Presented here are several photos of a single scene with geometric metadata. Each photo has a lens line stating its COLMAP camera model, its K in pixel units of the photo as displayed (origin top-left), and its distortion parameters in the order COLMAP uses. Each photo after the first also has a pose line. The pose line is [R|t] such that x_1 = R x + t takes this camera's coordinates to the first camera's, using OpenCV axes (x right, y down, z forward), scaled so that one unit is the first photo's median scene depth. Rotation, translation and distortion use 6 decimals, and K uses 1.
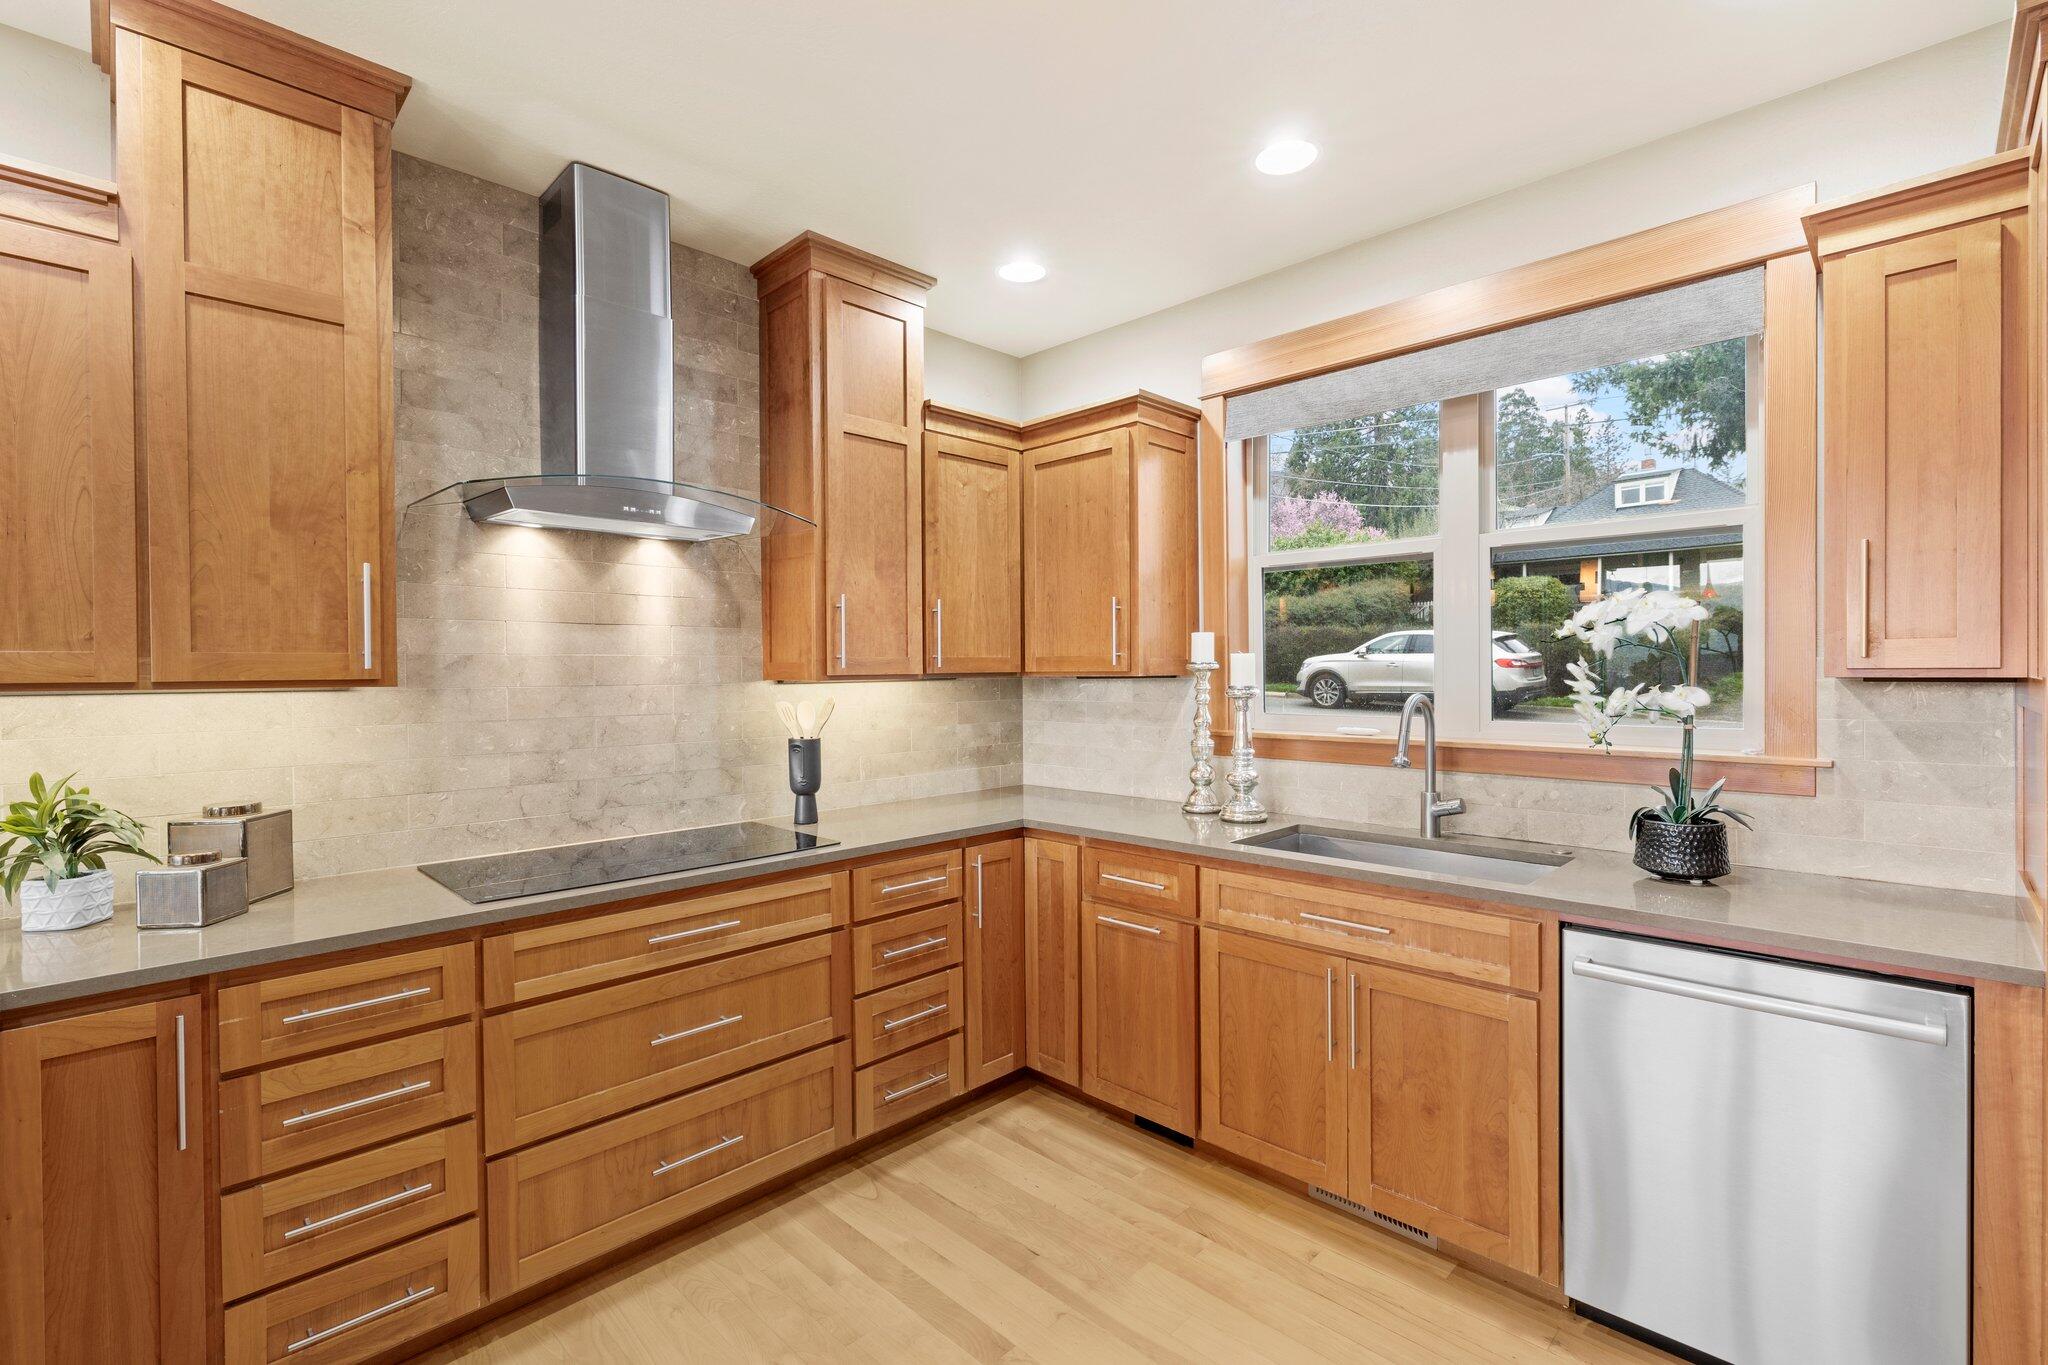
lens RADIAL K [[929.0, 0, 1027.4], [0, 929.0, 675.0], [0, 0, 1]] dist [-0.008863, 0.003624]
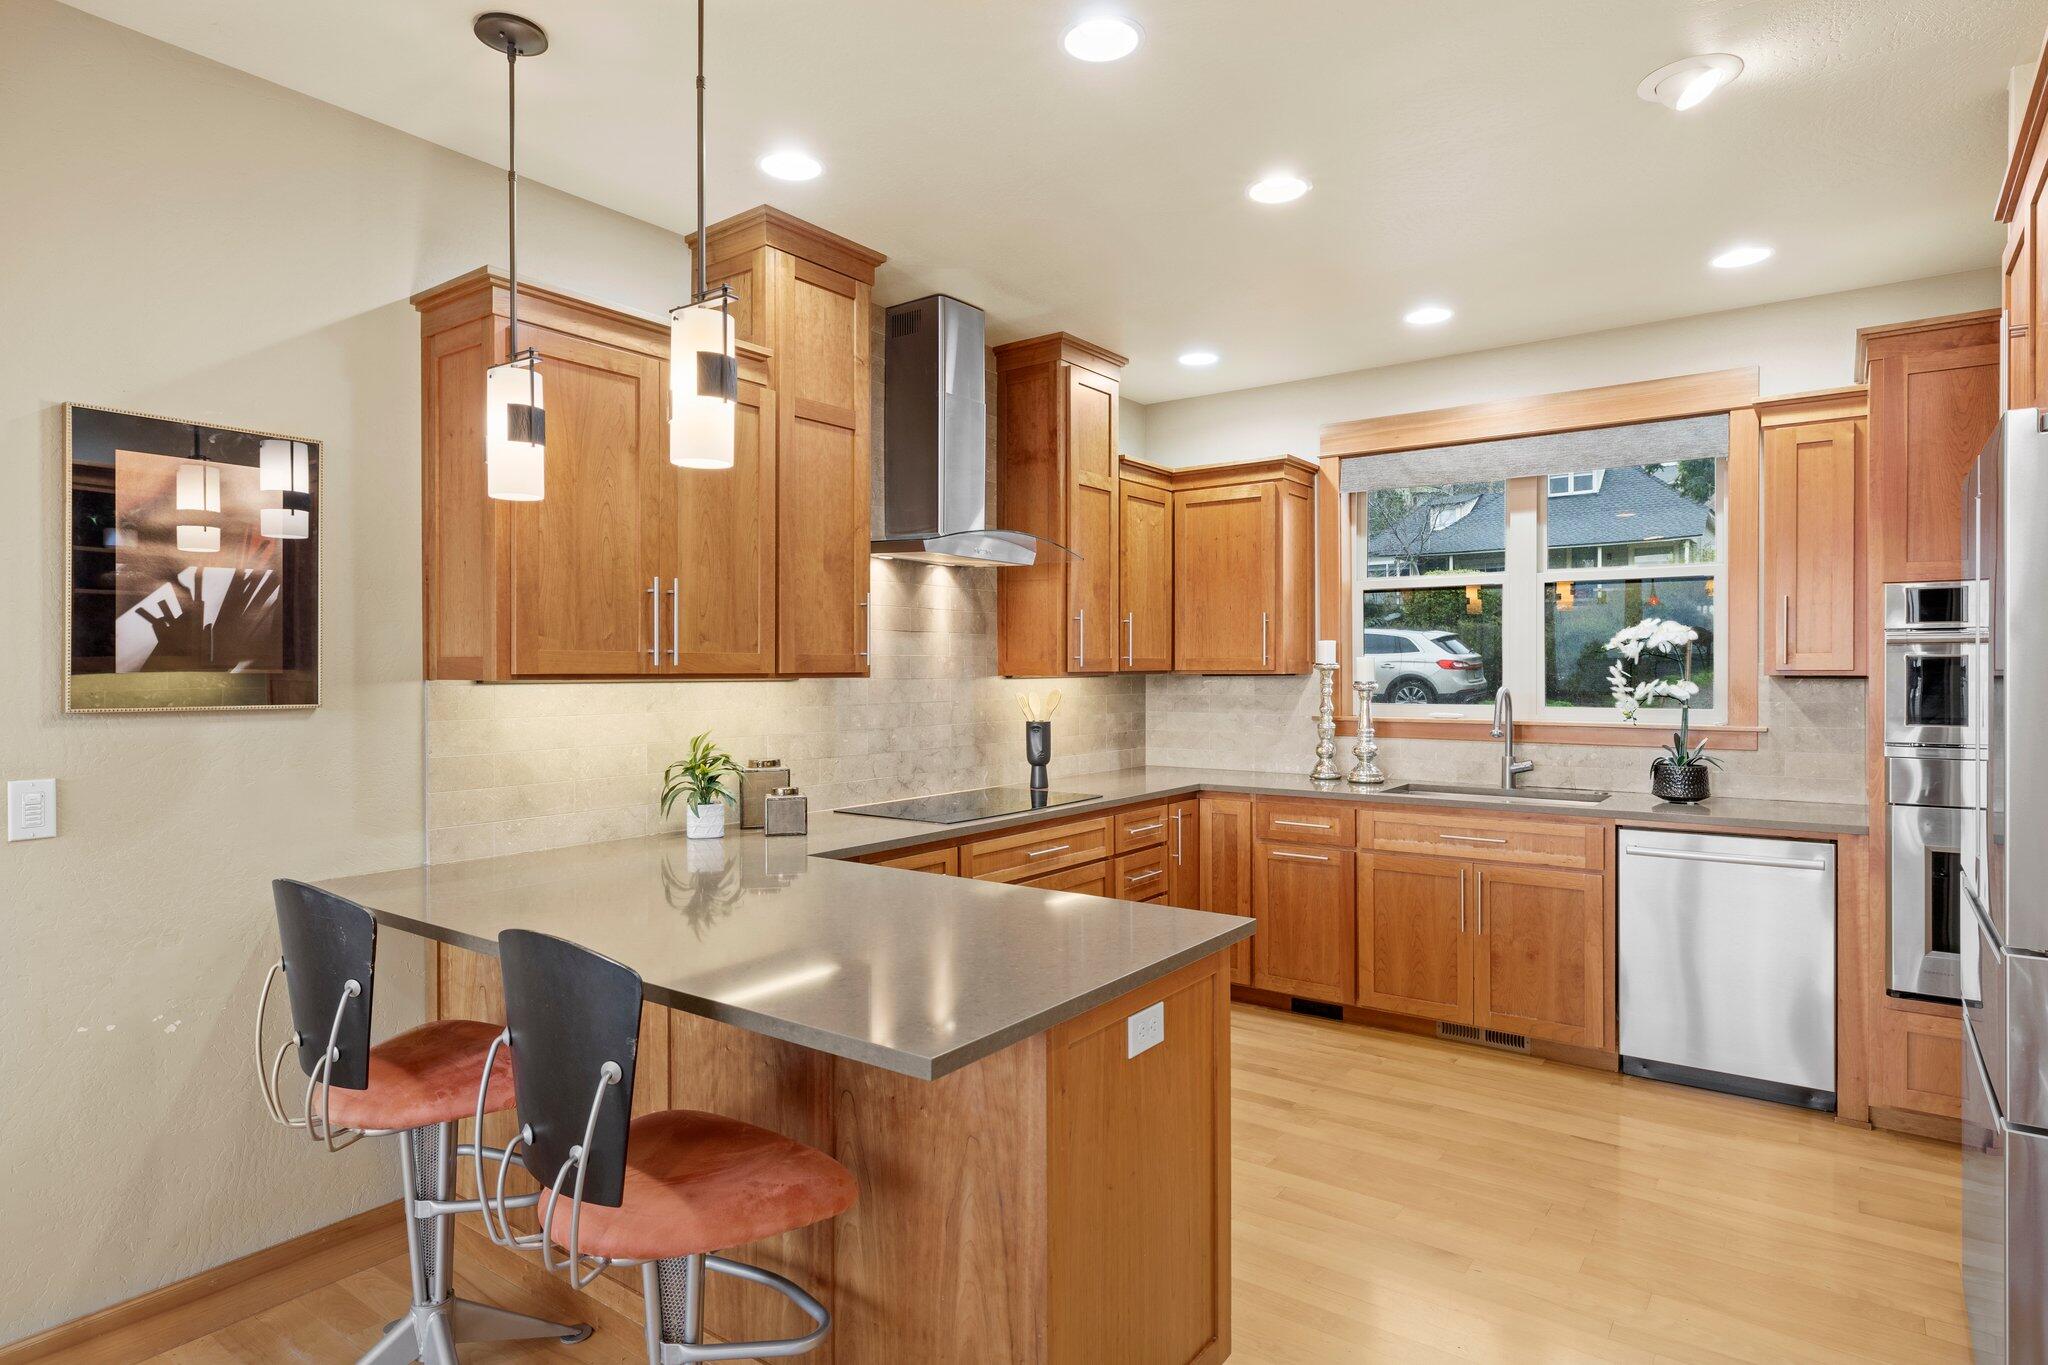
lens RADIAL K [[1129.5, 0, 1026.3], [0, 1129.5, 671.7], [0, 0, 1]] dist [0.003844, 0.000314]
pose [[0.989530, 0.004836, 0.144249, -0.529451], [-0.004291, 0.999982, -0.004094, 0.007195], [-0.144267, 0.003432, 0.989533, -0.585380]]
